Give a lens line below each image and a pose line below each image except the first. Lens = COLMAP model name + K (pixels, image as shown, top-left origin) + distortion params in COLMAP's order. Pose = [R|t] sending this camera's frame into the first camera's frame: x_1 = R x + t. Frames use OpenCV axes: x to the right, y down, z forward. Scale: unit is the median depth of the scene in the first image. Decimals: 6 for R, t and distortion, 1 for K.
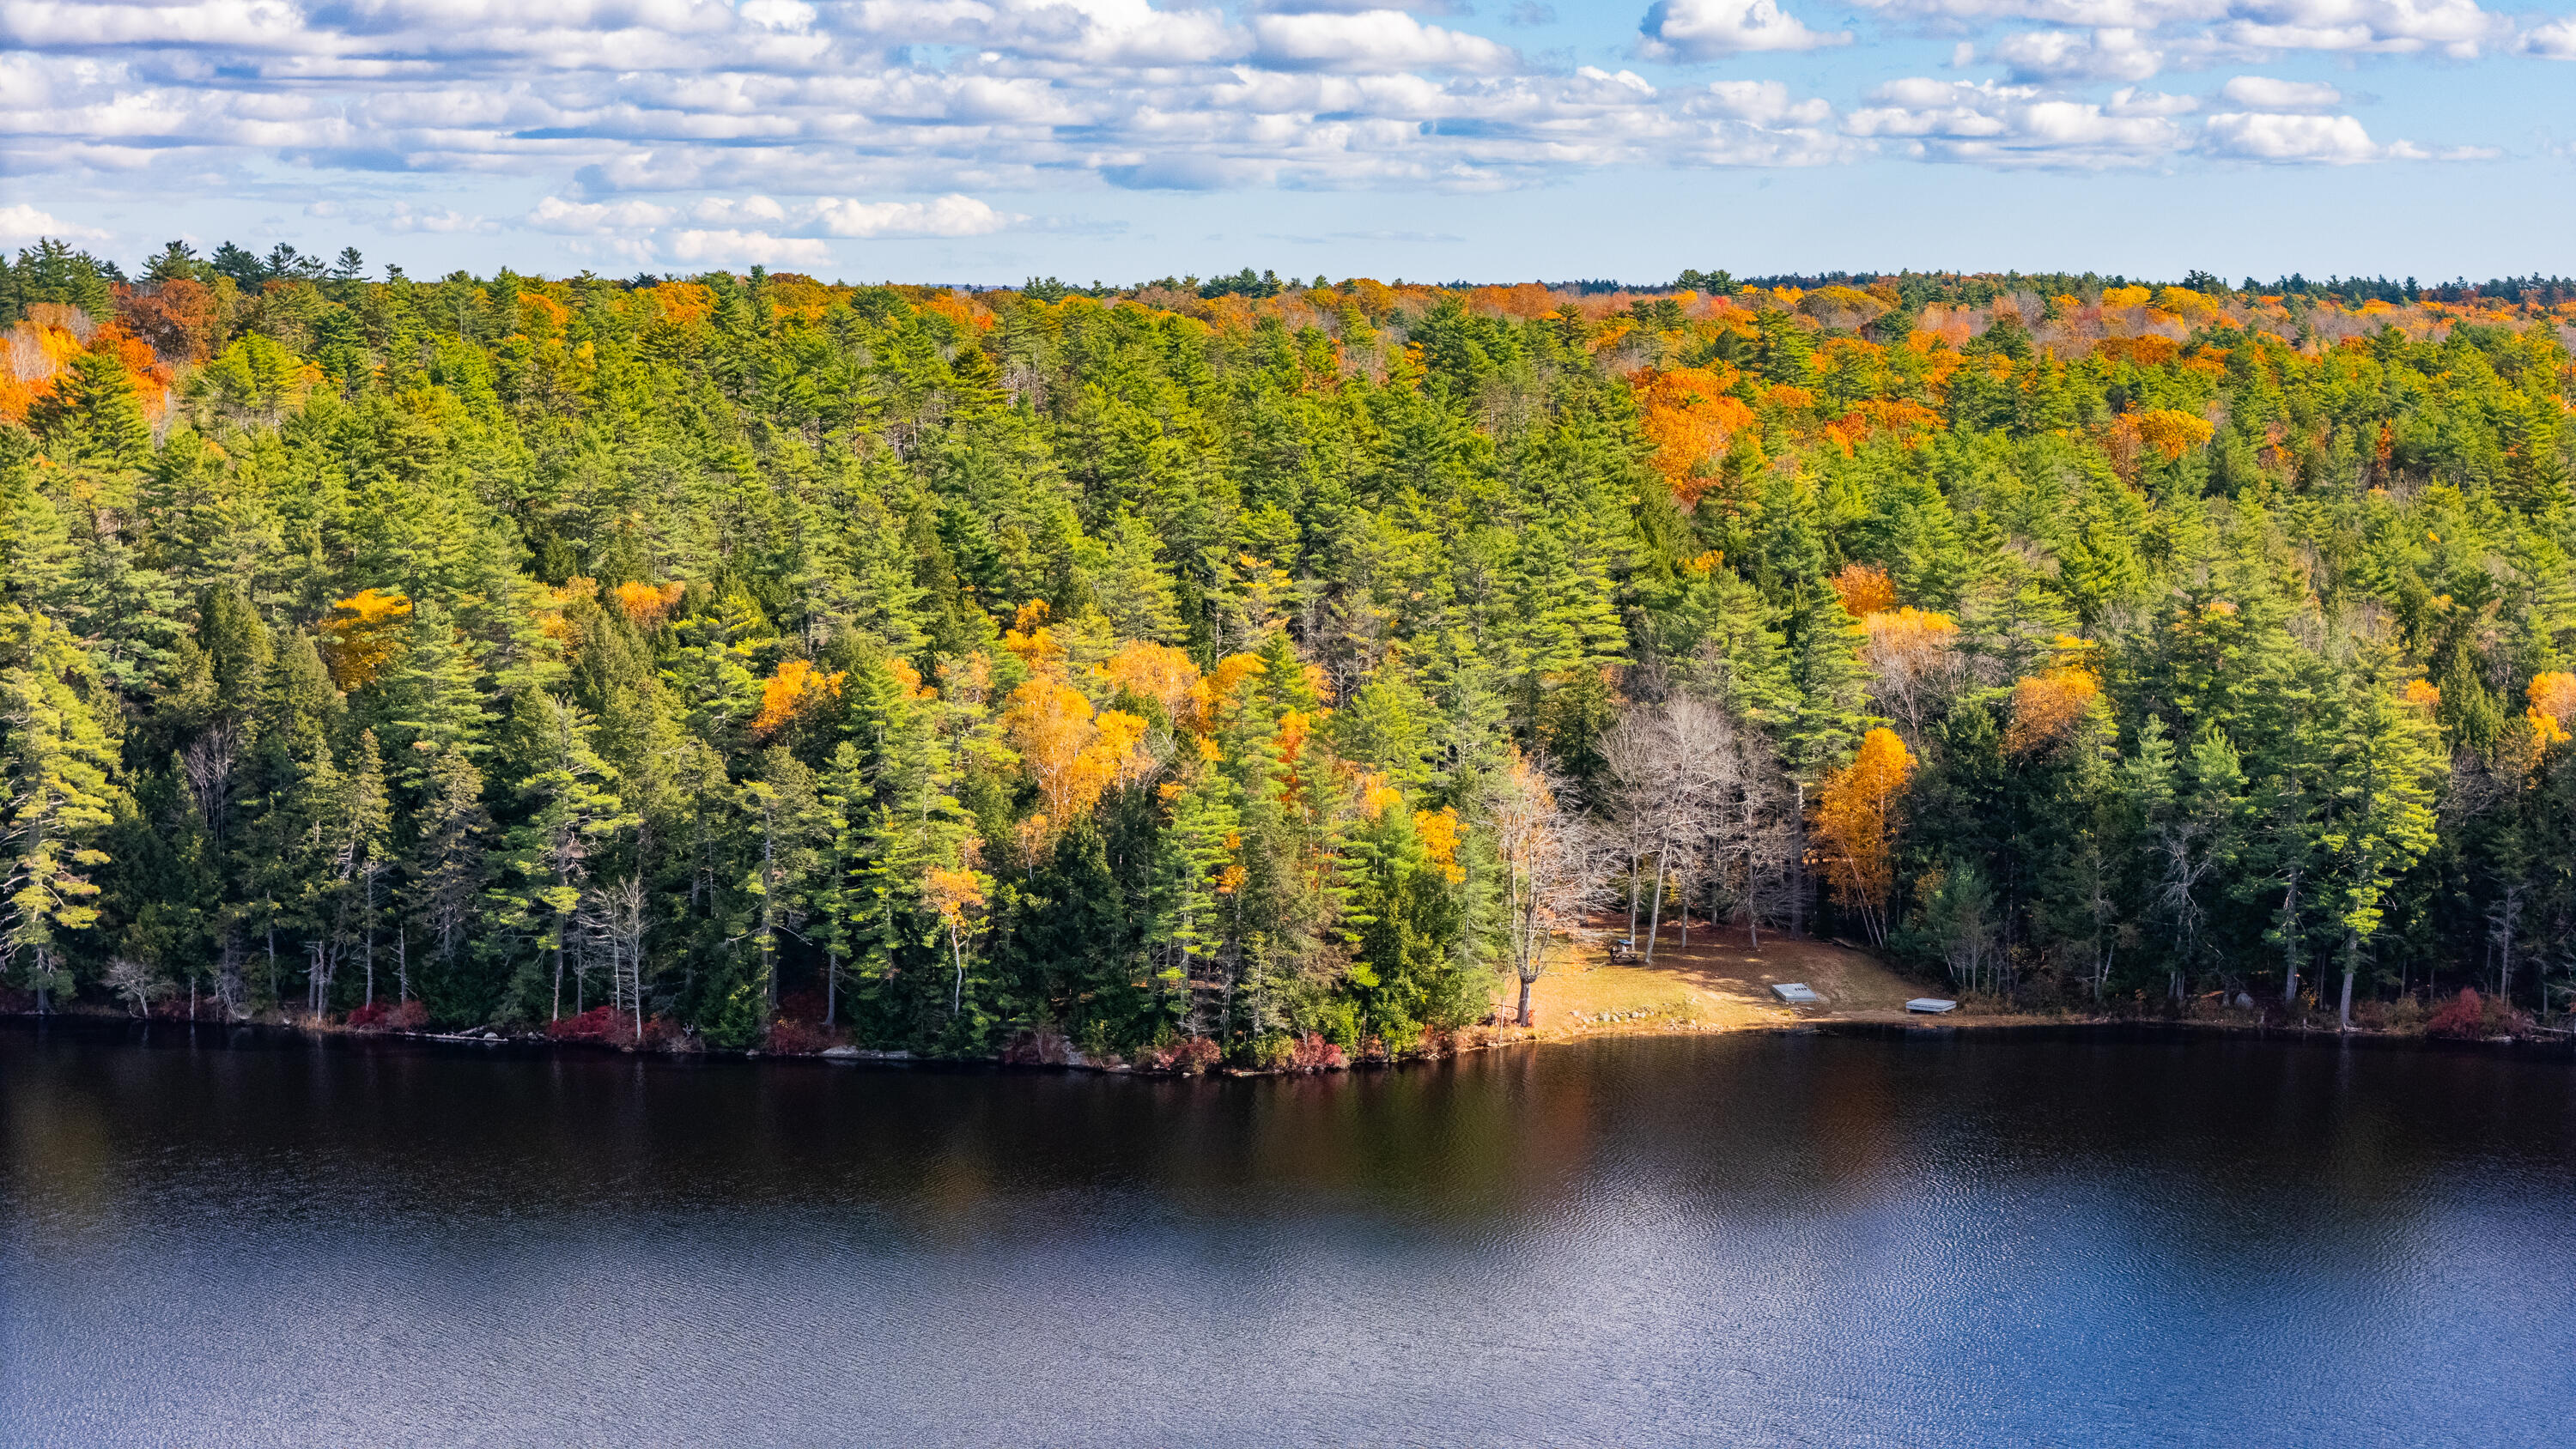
lens RADIAL K [[5149.6, 0, 1288.0], [0, 5149.6, 724.5], [0, 0, 1]] dist [-0.202149, 0.929978]
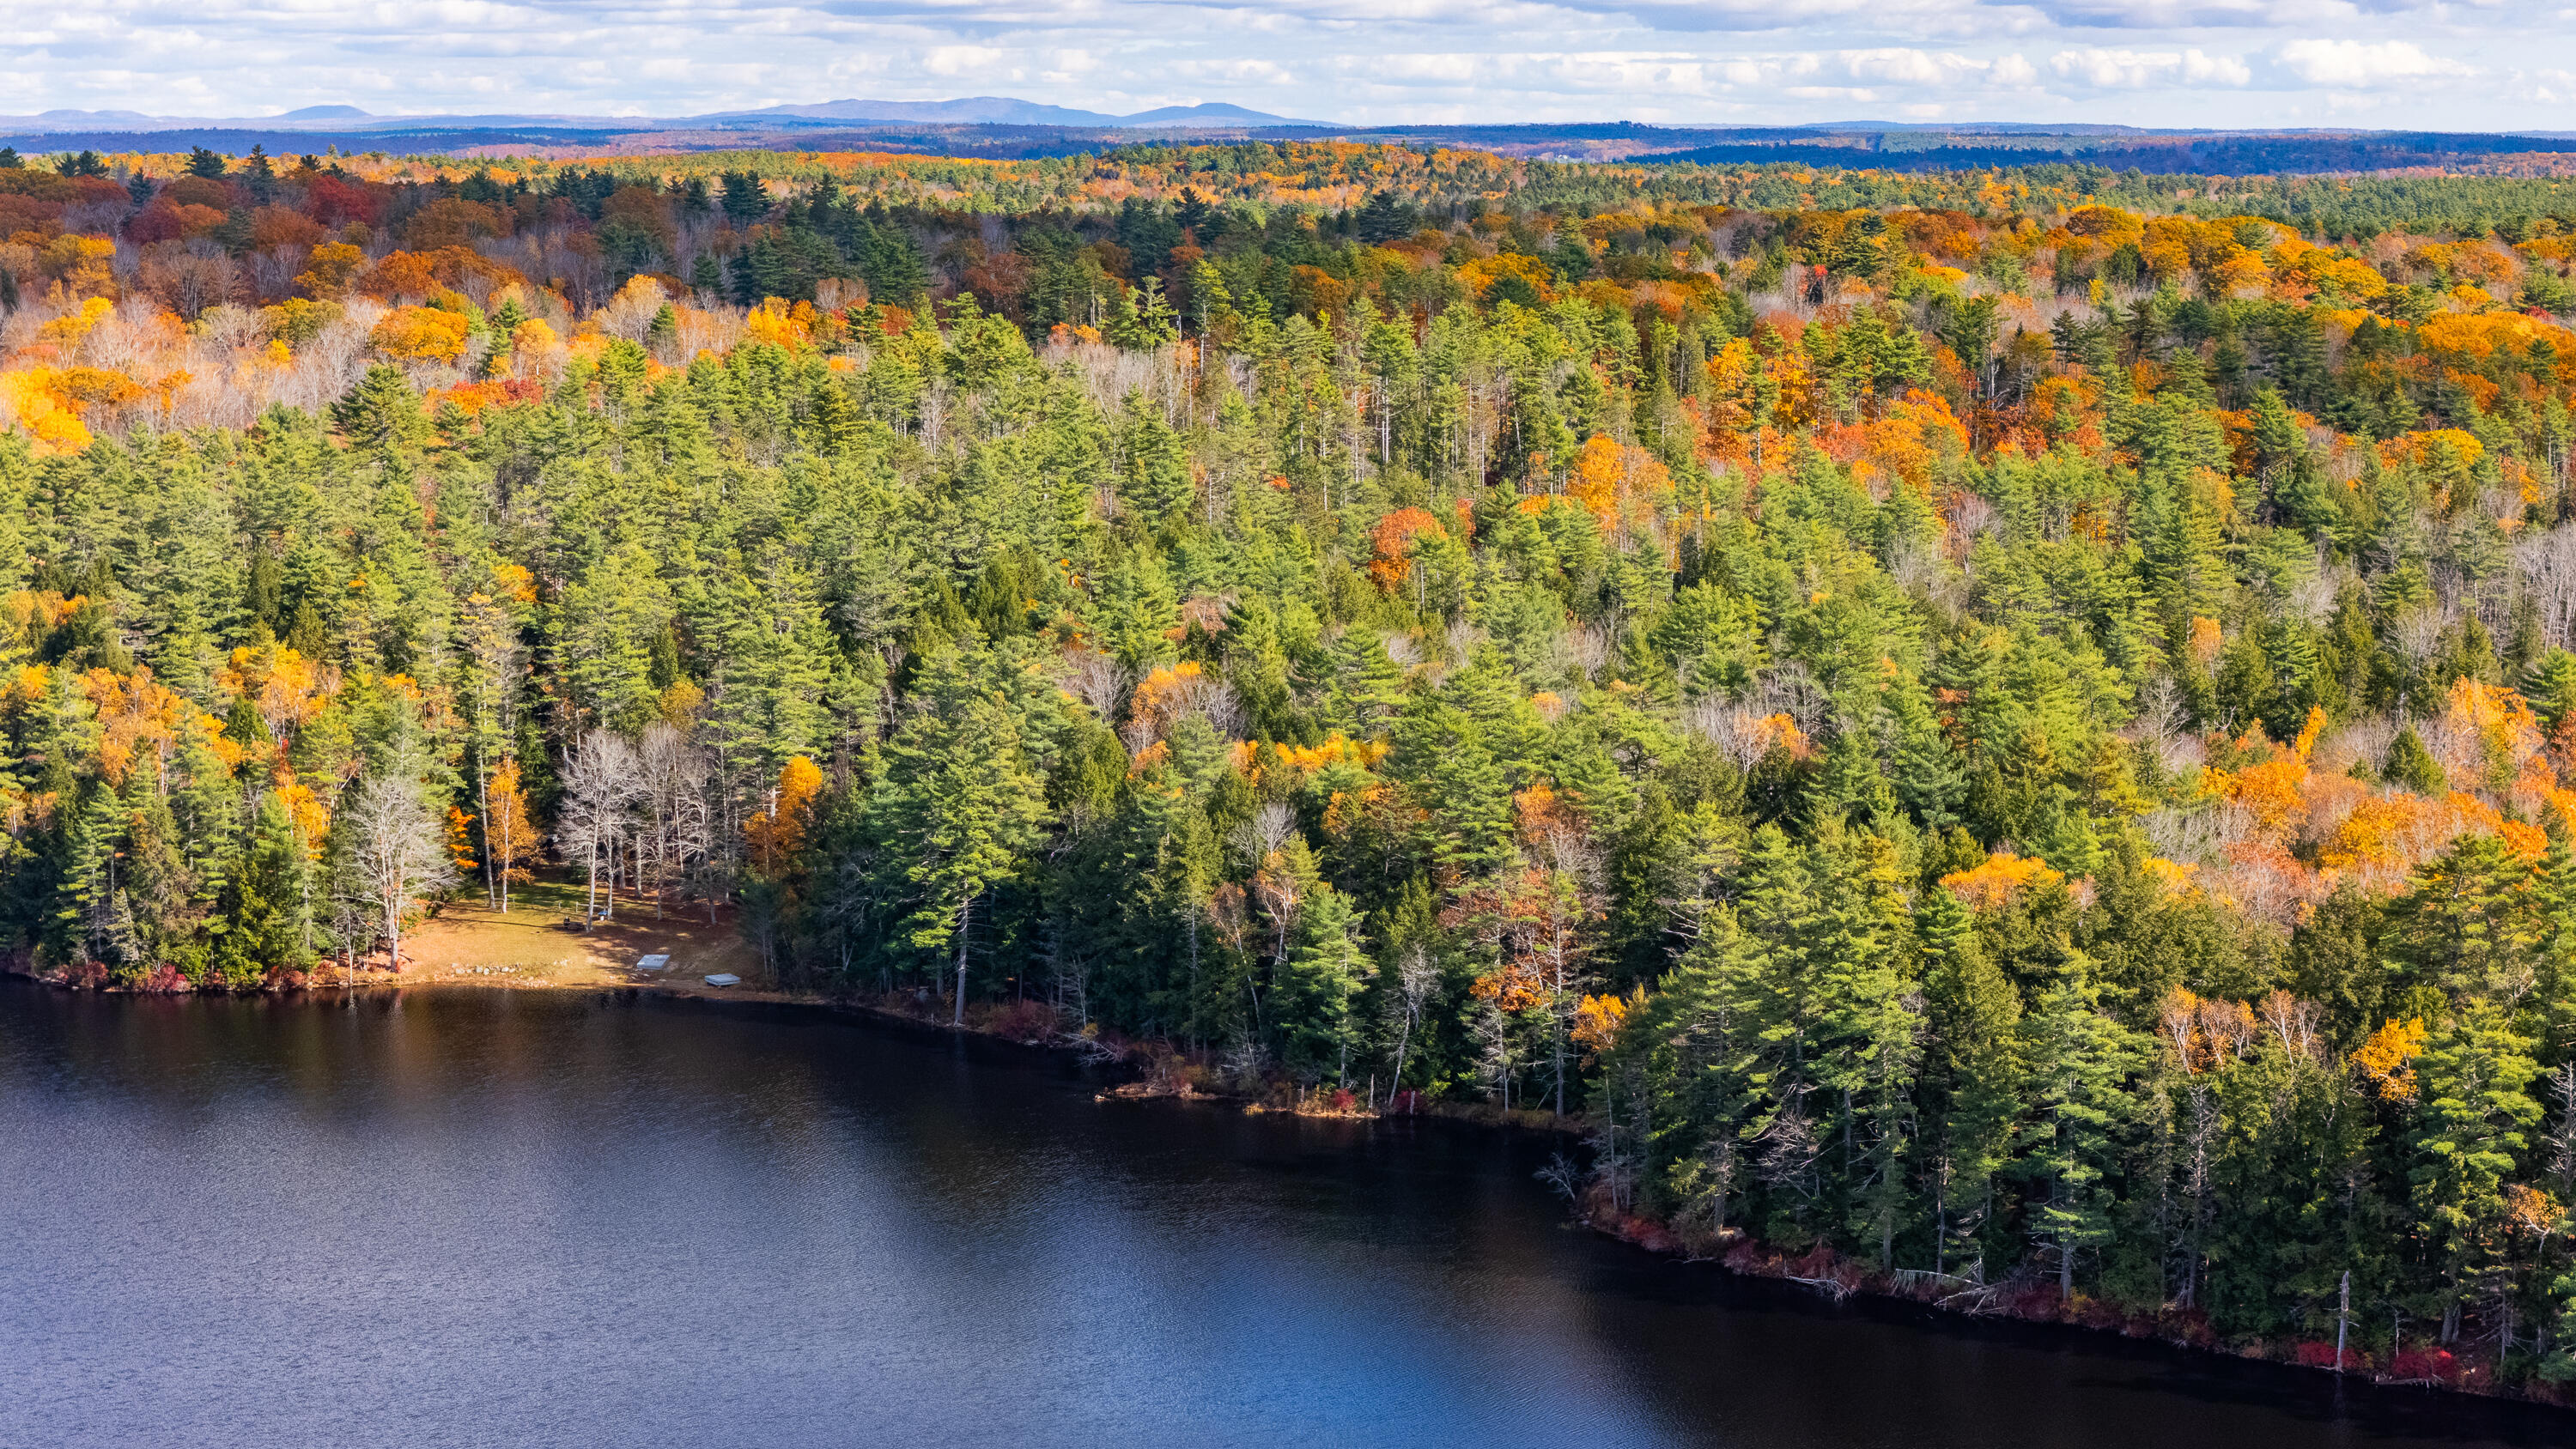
lens RADIAL K [[5279.0, 0, 1288.0], [0, 5279.0, 724.5], [0, 0, 1]] dist [-0.214648, 1.191563]
pose [[0.898586, 0.051606, -0.435752, 0.839300], [-0.038956, 0.998521, 0.037922, -0.064915], [0.437065, -0.017102, 0.899267, -0.109544]]
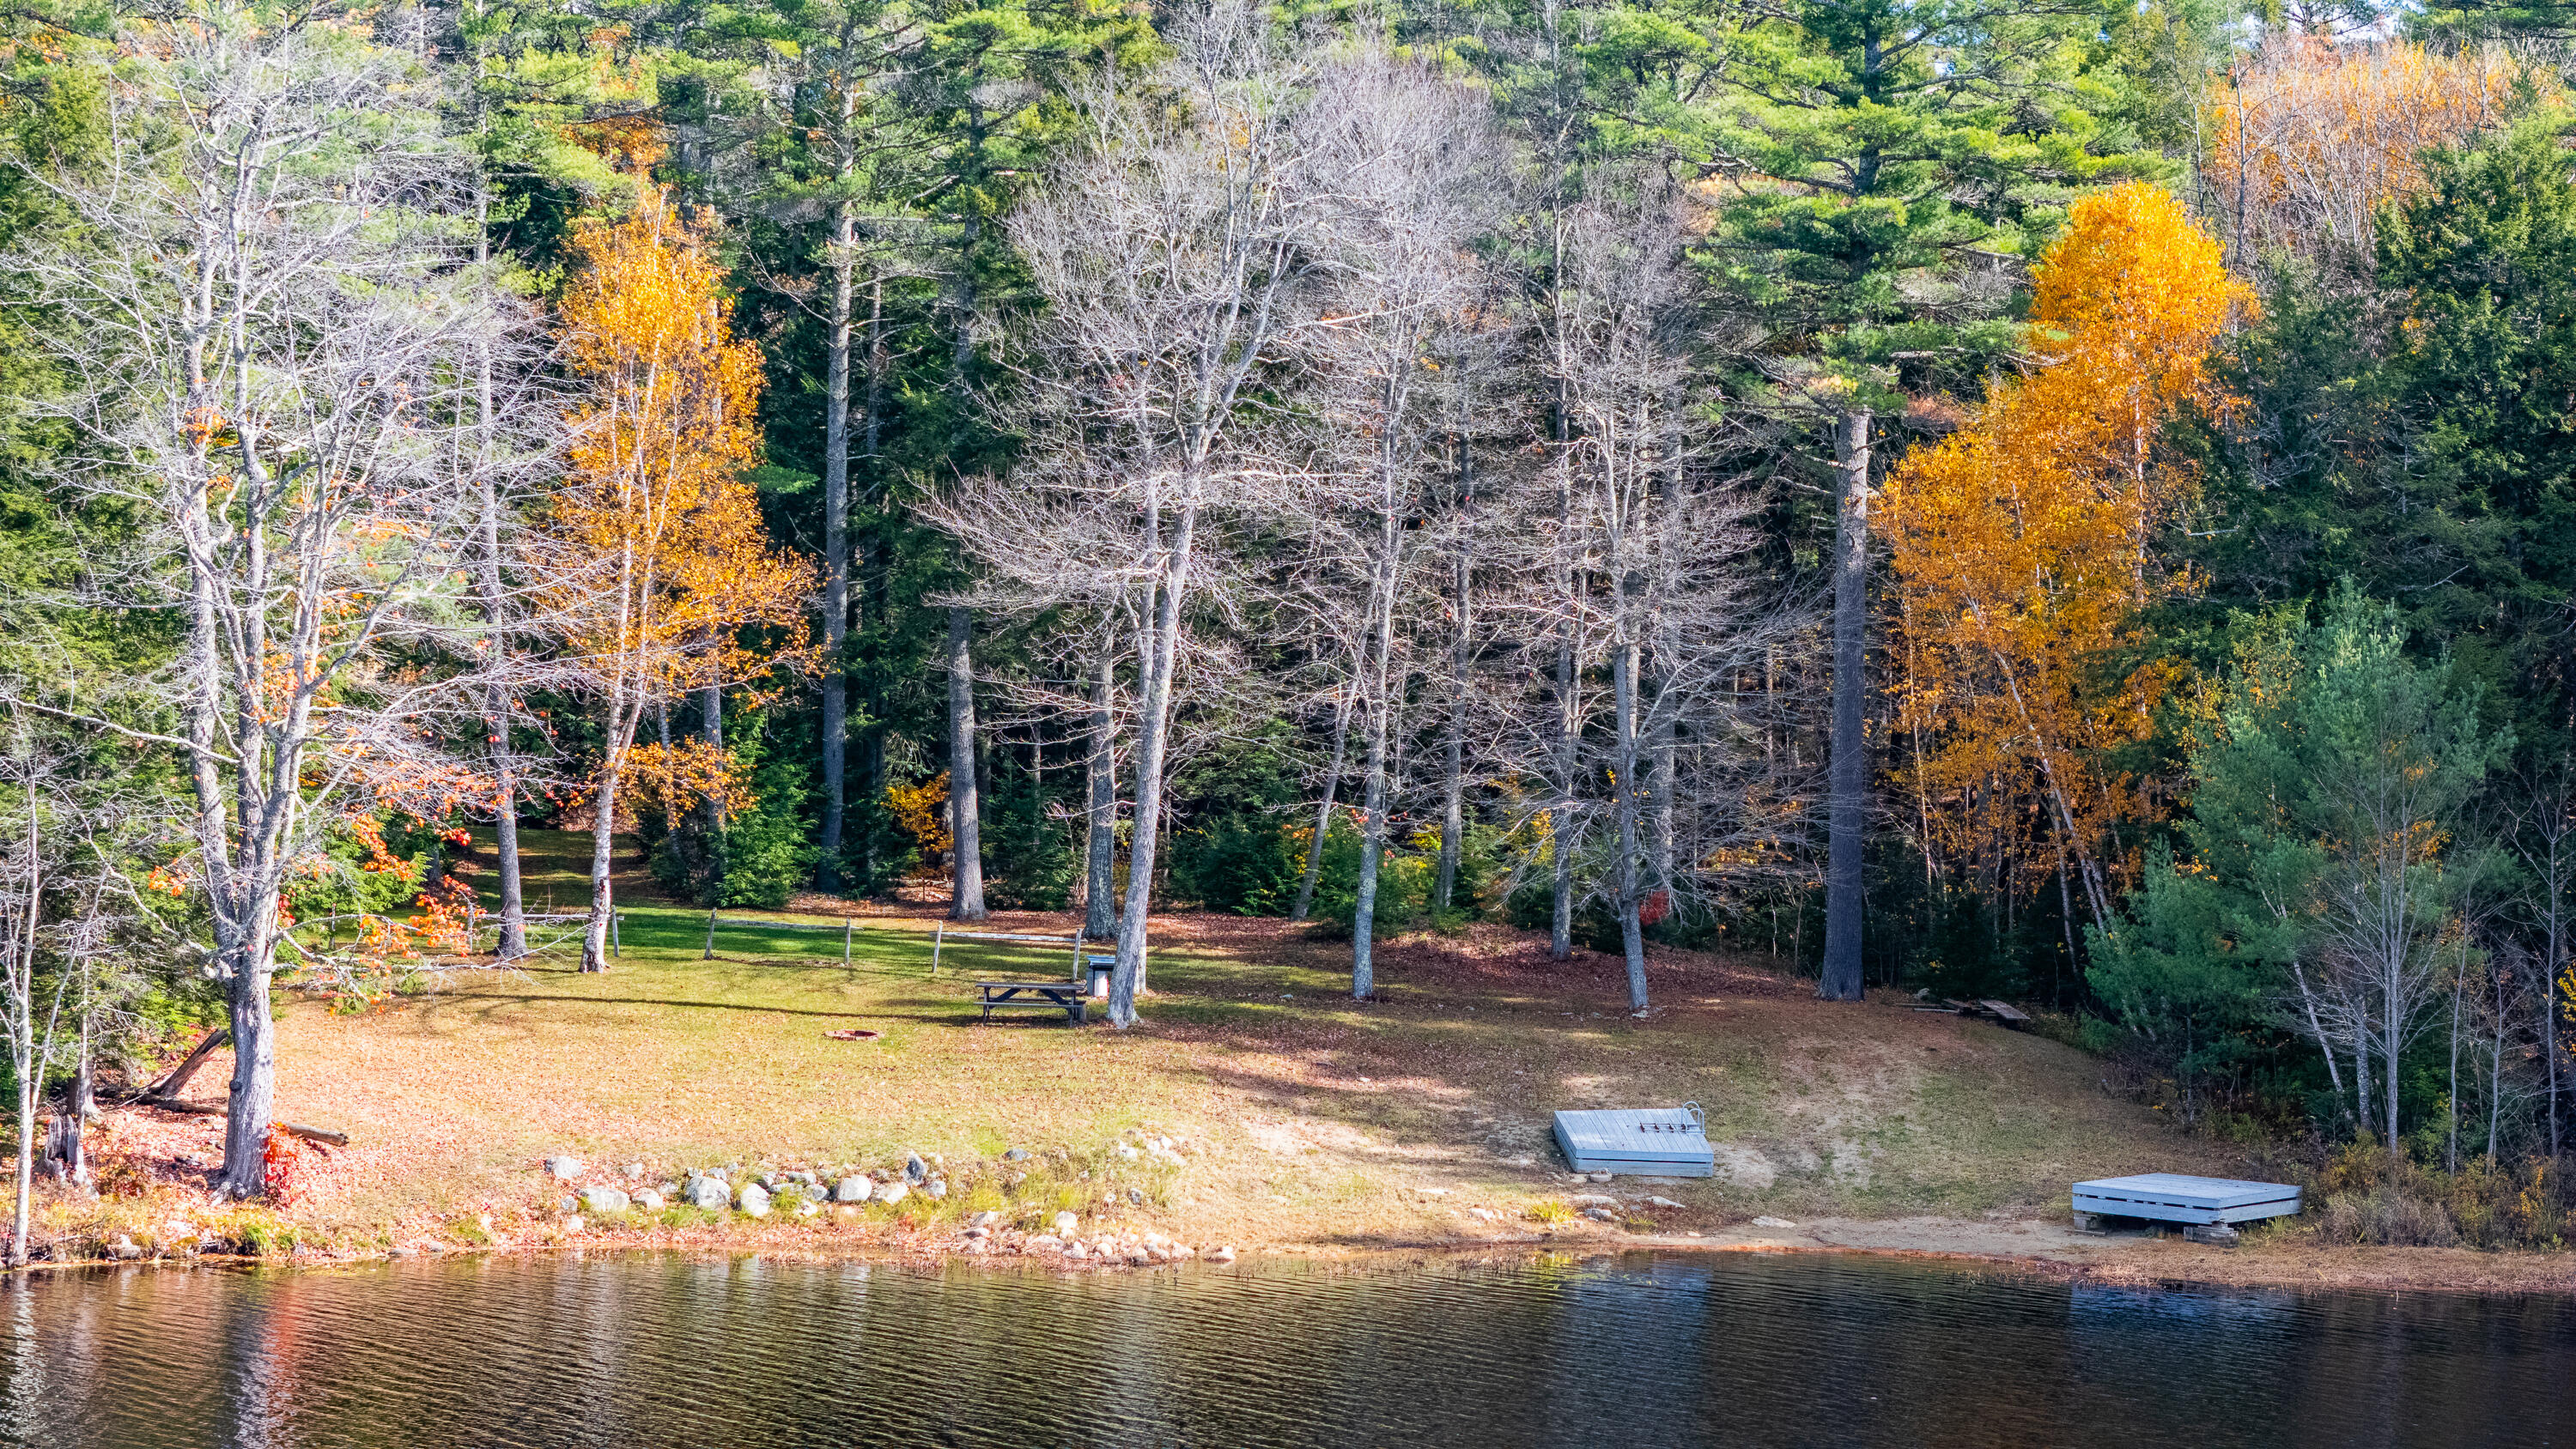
lens RADIAL K [[5149.6, 0, 1288.0], [0, 5149.6, 724.5], [0, 0, 1]] dist [-0.202149, 0.929978]
pose [[0.979113, 0.011798, -0.202973, 0.136423], [-0.029896, 0.995818, -0.086335, 0.056211], [0.201105, 0.090600, 0.975371, 0.793154]]
